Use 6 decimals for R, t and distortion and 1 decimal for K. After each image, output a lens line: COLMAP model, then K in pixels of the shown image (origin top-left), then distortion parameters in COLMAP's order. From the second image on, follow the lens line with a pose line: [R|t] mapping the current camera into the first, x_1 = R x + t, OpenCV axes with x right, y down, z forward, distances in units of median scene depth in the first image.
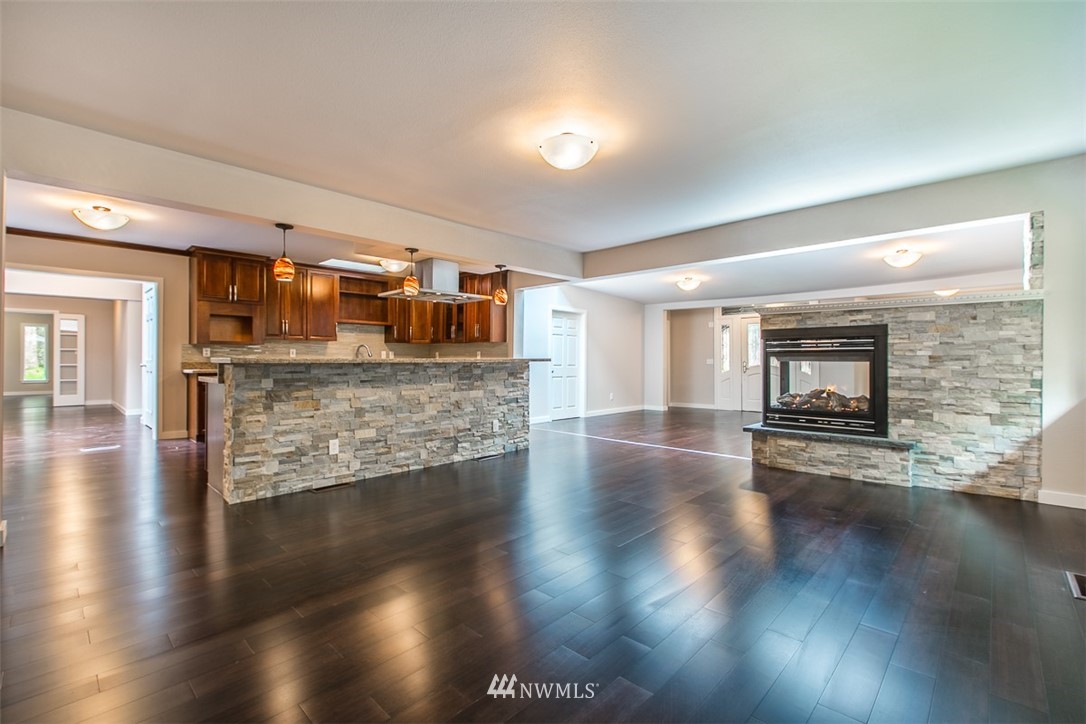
lens RADIAL K [[489.1, 0, 536.7], [0, 489.1, 364.5], [0, 0, 1]] dist [-0.004829, 0.000771]
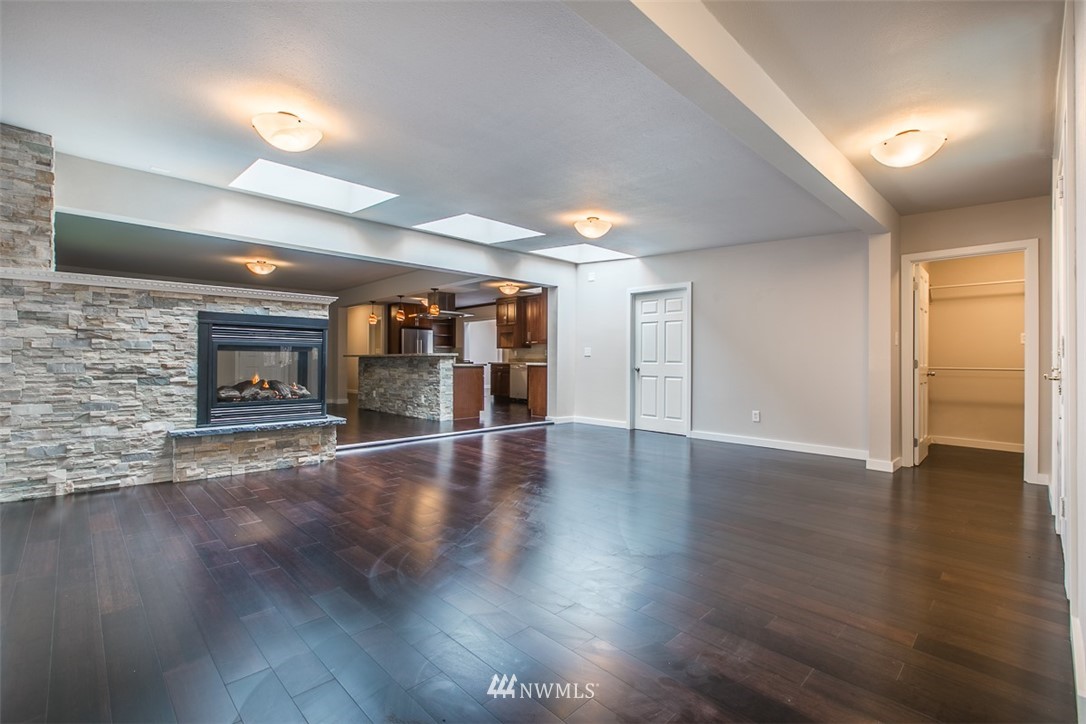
lens RADIAL K [[489.1, 0, 547.1], [0, 489.1, 359.1], [0, 0, 1]] dist [-0.004829, 0.000771]
pose [[-0.024443, -0.001142, -0.999701, 1.377815], [-0.007567, 0.999971, -0.000958, 0.002478], [0.999673, 0.007542, -0.024451, 1.402635]]
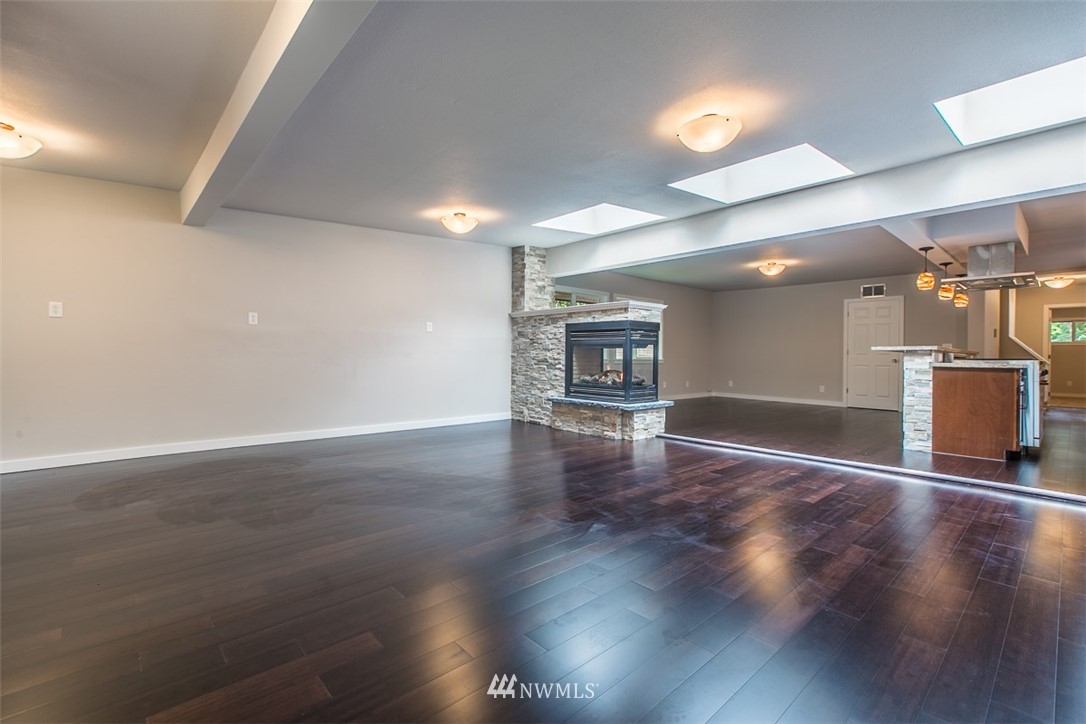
lens RADIAL K [[489.1, 0, 550.3], [0, 489.1, 351.9], [0, 0, 1]] dist [-0.004829, 0.000771]
pose [[-0.997090, -0.008191, 0.075792, 0.566090], [-0.008701, 0.999942, -0.006395, 0.008493], [-0.075735, -0.007036, -0.997103, 2.056751]]
